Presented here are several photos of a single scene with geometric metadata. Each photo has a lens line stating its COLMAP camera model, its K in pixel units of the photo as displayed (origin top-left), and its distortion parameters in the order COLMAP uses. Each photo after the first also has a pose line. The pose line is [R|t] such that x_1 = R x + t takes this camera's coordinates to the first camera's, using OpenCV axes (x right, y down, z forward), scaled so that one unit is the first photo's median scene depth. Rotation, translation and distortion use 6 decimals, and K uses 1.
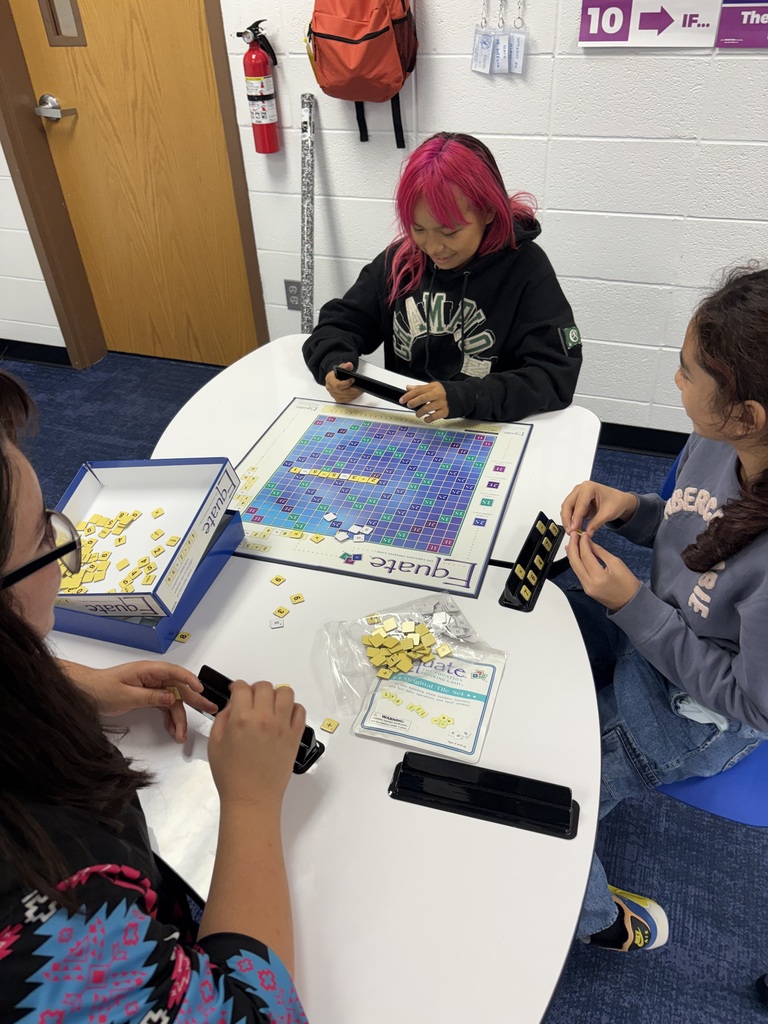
lens RADIAL K [[786.9, 0, 384.0], [0, 786.9, 512.0], [0, 0, 1]] dist [-0.012275, -0.009960]
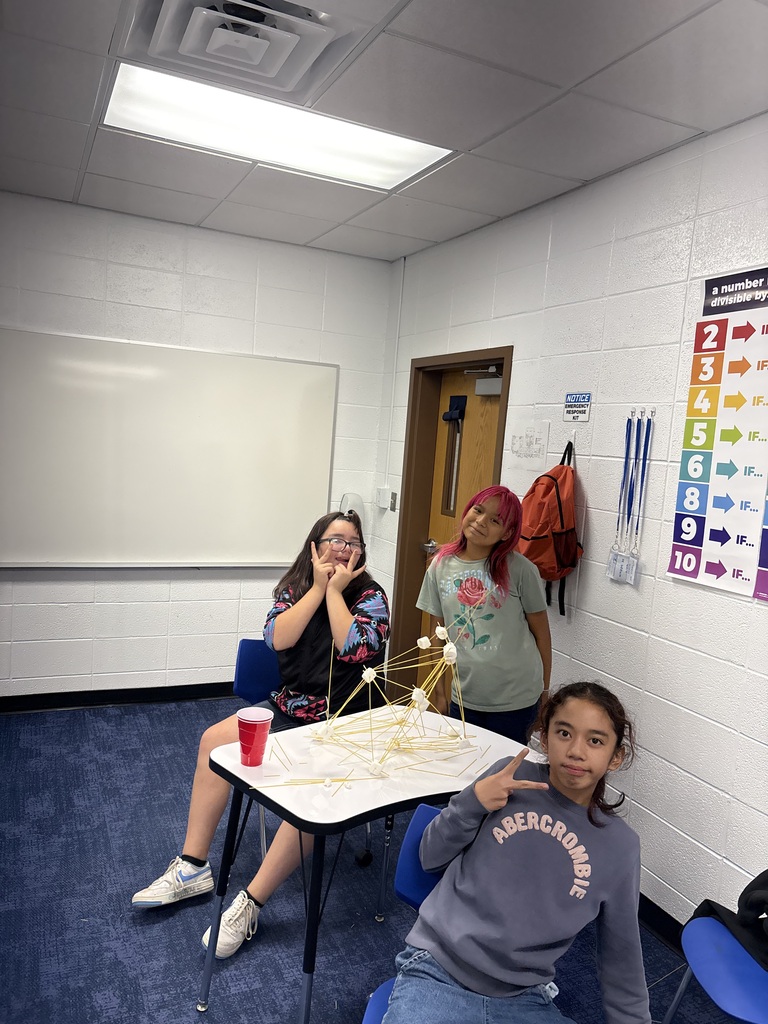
lens RADIAL K [[786.9, 0, 384.0], [0, 786.9, 512.0], [0, 0, 1]] dist [-0.012275, -0.009960]
pose [[0.662142, 0.164515, -0.731097, 0.893392], [-0.537757, 0.783774, -0.310668, -0.017604], [0.521906, 0.598859, 0.607439, -0.107363]]
